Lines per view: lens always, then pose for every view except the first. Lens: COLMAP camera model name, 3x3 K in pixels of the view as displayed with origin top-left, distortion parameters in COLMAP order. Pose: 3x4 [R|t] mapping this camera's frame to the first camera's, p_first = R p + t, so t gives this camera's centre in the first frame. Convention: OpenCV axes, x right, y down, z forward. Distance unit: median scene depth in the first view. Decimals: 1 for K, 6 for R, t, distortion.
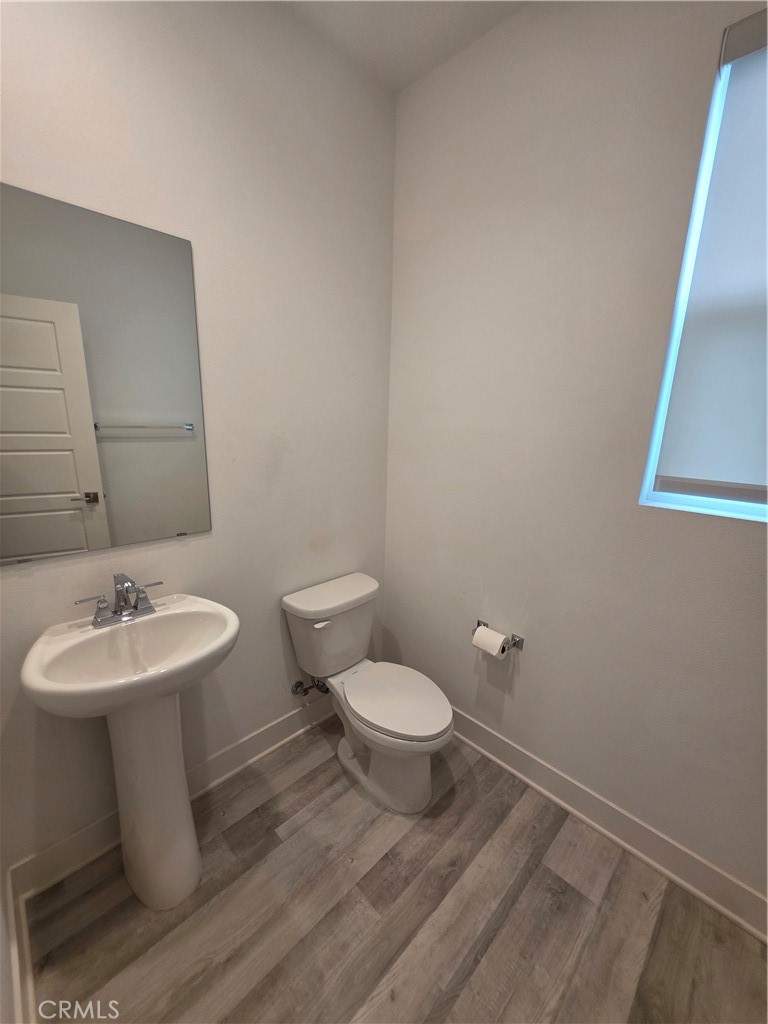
lens RADIAL K [[406.3, 0, 377.8], [0, 406.3, 506.1], [0, 0, 1]] dist [0.002880, 0.000387]
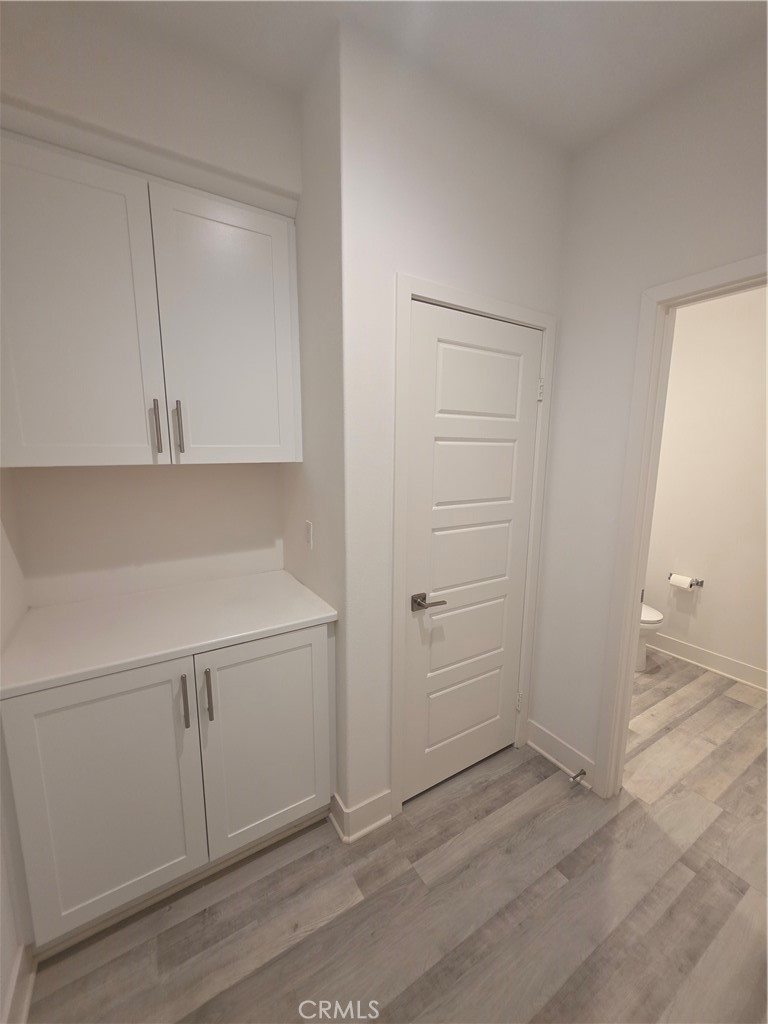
lens RADIAL K [[406.3, 0, 382.3], [0, 406.3, 513.4], [0, 0, 1]] dist [0.002880, 0.000387]
pose [[0.975434, 0.008886, -0.220113, -0.608110], [-0.023438, 0.997701, -0.063589, 0.183764], [0.219042, 0.067186, 0.973400, -1.028329]]
